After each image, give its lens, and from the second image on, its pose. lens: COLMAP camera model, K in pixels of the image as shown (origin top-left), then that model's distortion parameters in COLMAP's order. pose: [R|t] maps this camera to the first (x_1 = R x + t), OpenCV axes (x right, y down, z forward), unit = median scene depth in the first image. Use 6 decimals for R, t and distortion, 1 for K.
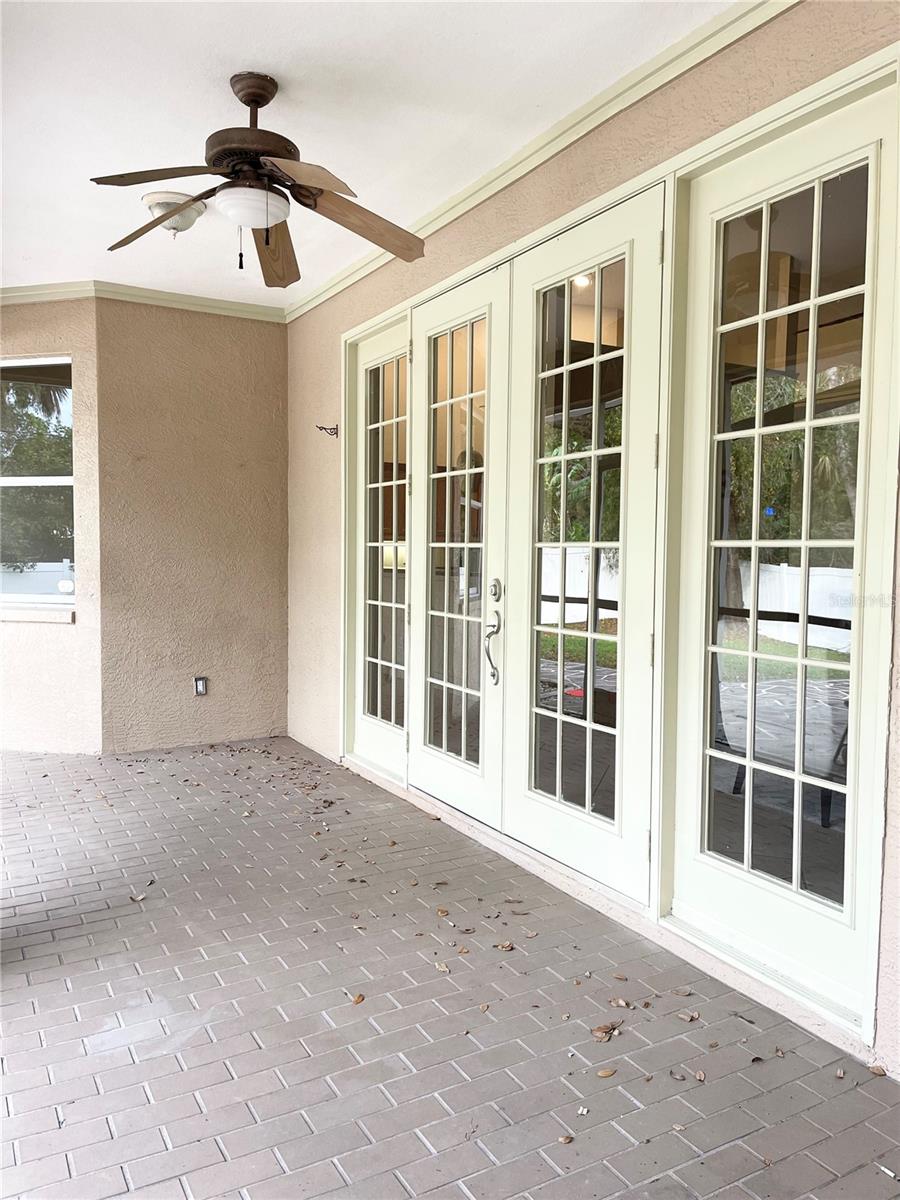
lens RADIAL K [[890.2, 0, 444.5], [0, 890.2, 596.9], [0, 0, 1]] dist [0.049302, -0.025043]
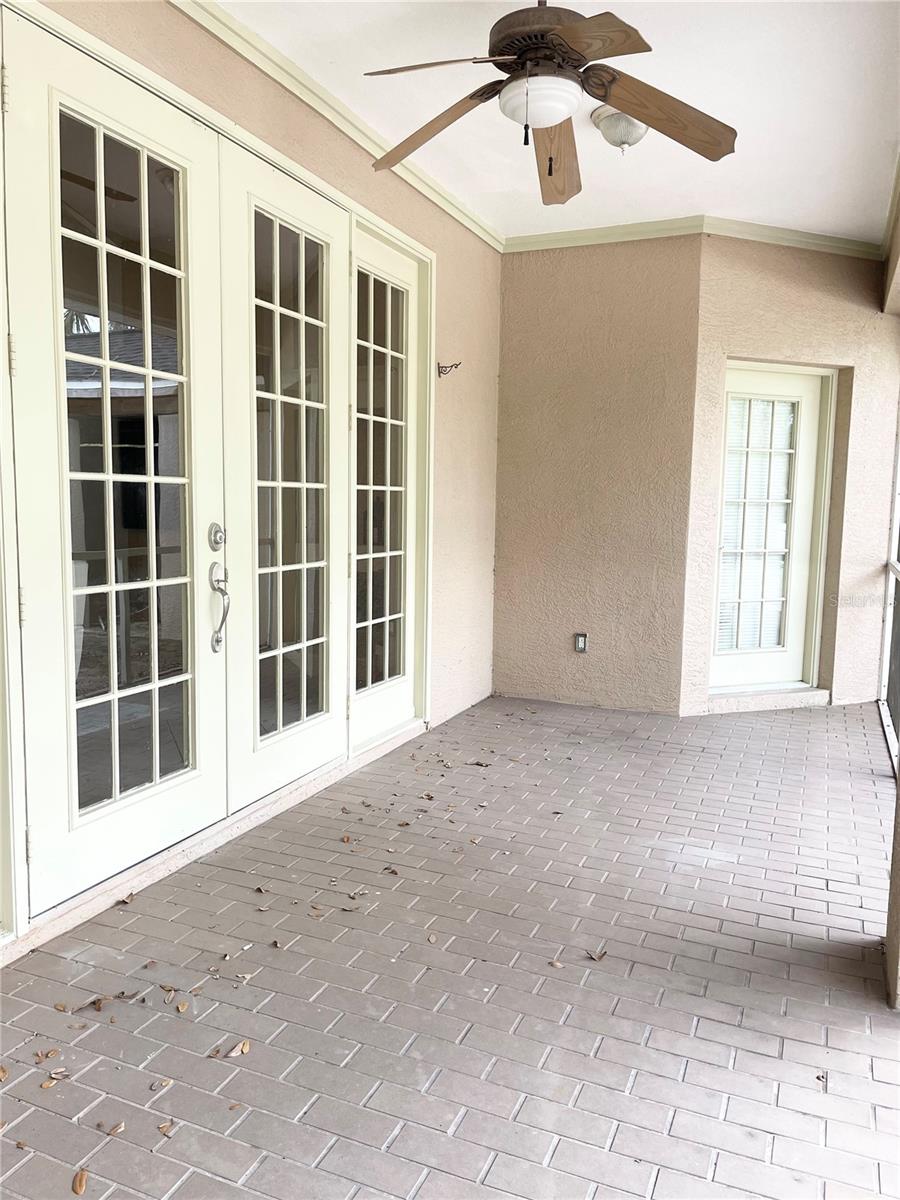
lens RADIAL K [[890.2, 0, 445.8], [0, 890.2, 599.7], [0, 0, 1]] dist [0.049302, -0.025043]
pose [[-0.611929, -0.107438, 0.783581, -0.775565], [0.020899, 0.988188, 0.151813, -0.076268], [-0.790636, 0.109275, -0.602456, 1.430882]]
